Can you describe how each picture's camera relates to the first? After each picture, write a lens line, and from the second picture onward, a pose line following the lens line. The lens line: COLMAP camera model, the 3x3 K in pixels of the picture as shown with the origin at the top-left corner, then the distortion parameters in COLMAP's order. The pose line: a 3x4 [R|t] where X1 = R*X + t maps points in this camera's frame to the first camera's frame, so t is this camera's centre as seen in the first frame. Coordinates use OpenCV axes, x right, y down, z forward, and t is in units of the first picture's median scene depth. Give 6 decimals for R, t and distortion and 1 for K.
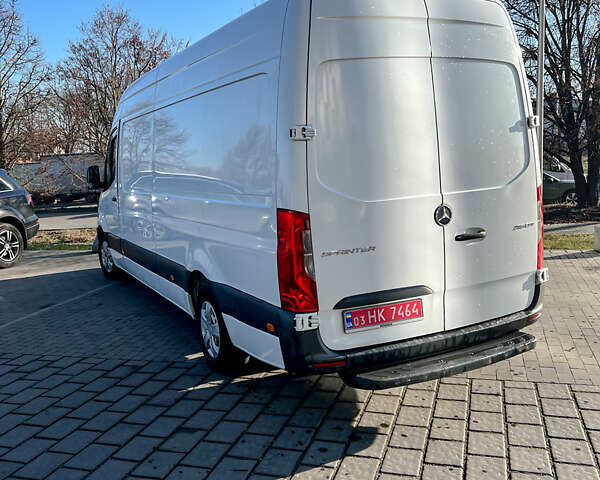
lens RADIAL K [[616.6, 0, 297.6], [0, 616.6, 240.0], [0, 0, 1]] dist [0.023745, 0.000000]
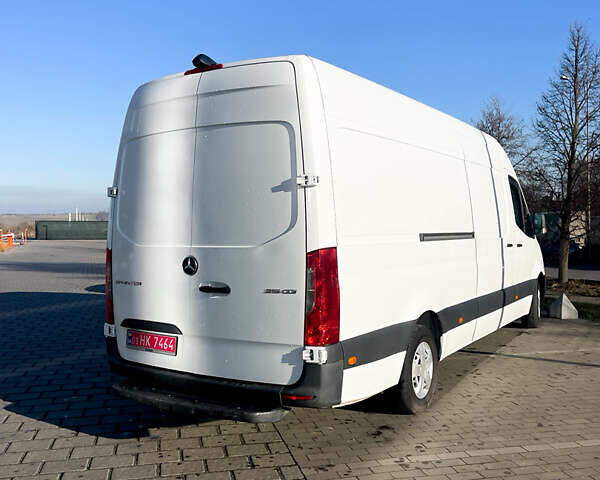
lens RADIAL K [[616.6, 0, 292.4], [0, 616.6, 229.3], [0, 0, 1]] dist [0.023745, 0.000000]
pose [[0.501975, 0.057769, -0.862951, 1.271829], [-0.138119, 0.990316, -0.014048, -0.113962], [0.853782, 0.126242, 0.505093, 0.583006]]
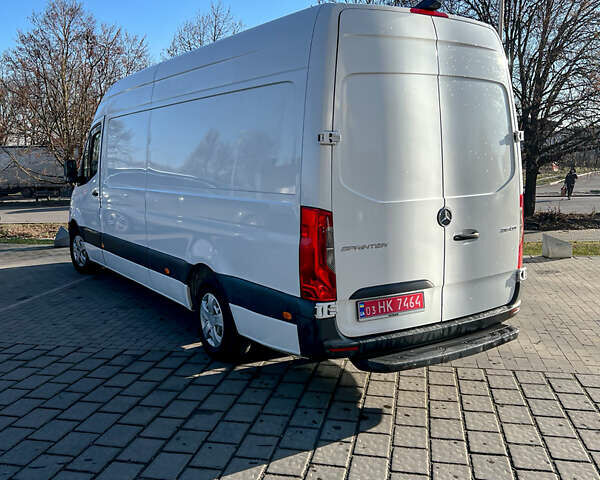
lens RADIAL K [[616.6, 0, 297.0], [0, 616.6, 236.7], [0, 0, 1]] dist [0.023745, 0.000000]
pose [[0.994520, 0.026673, 0.101083, -0.138873], [-0.025668, 0.999607, -0.011228, 0.014511], [-0.101343, 0.008572, 0.994815, -0.078307]]
